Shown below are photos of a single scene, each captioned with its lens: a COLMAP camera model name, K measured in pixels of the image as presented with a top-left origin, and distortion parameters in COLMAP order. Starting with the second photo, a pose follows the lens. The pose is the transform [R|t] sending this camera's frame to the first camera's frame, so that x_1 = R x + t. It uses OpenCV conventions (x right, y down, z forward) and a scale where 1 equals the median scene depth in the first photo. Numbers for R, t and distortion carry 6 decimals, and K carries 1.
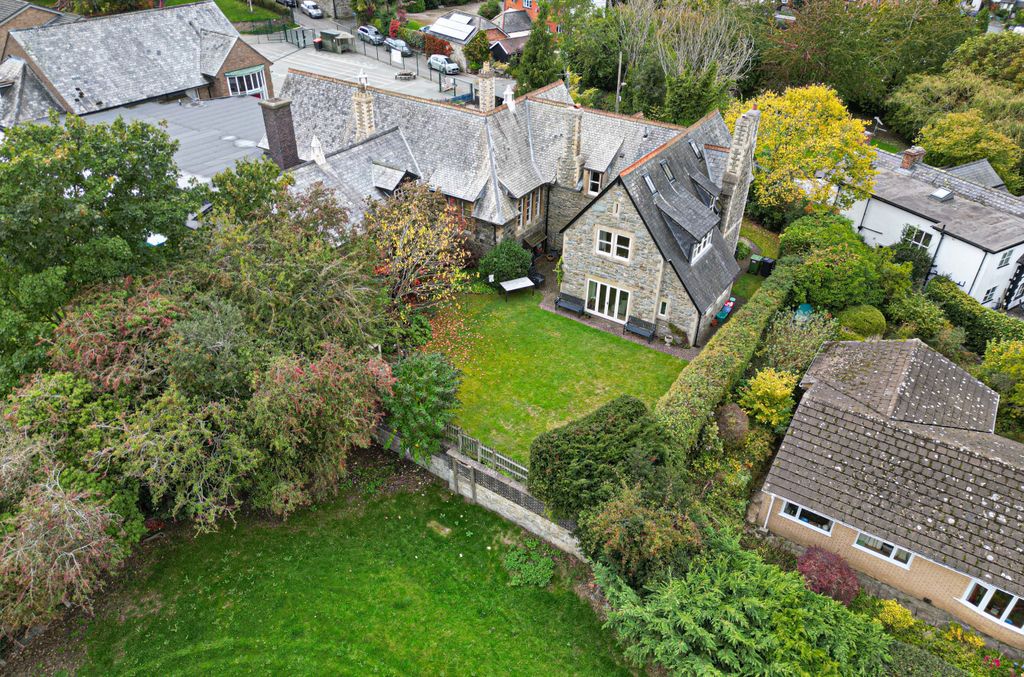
lens RADIAL K [[715.3, 0, 509.4], [0, 715.3, 336.5], [0, 0, 1]] dist [0.080255, -0.075053]
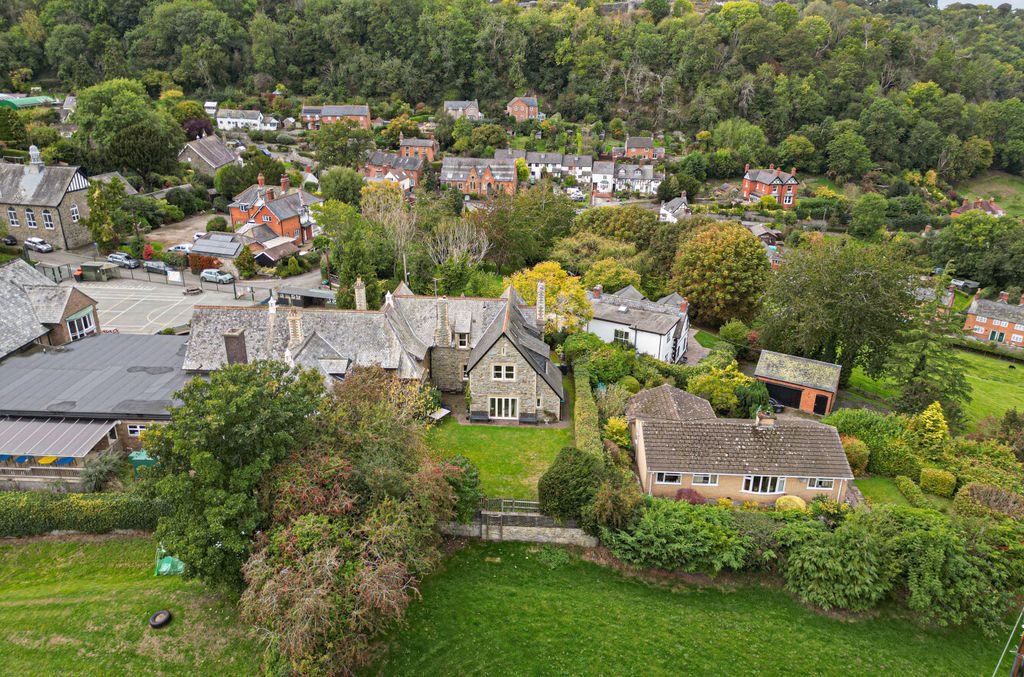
lens RADIAL K [[715.3, 0, 509.4], [0, 715.3, 336.5], [0, 0, 1]] dist [0.080255, -0.075053]
pose [[0.855017, -0.195830, 0.480204, -0.577536], [0.289540, 0.948468, -0.128743, 0.008359], [-0.430247, 0.249116, 0.867657, -0.421253]]
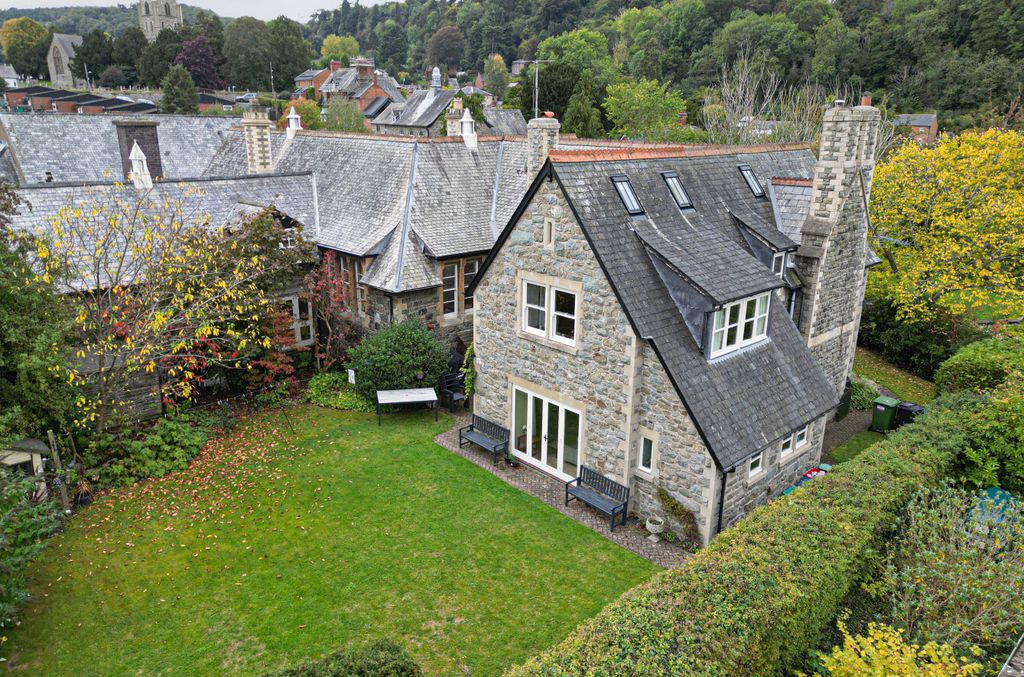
lens RADIAL K [[715.3, 0, 509.4], [0, 715.3, 336.5], [0, 0, 1]] dist [0.080255, -0.075053]
pose [[0.974011, 0.067455, -0.216225, 0.212479], [-0.127594, 0.952150, -0.277724, 0.026713], [0.187145, 0.298096, 0.936011, 0.507598]]
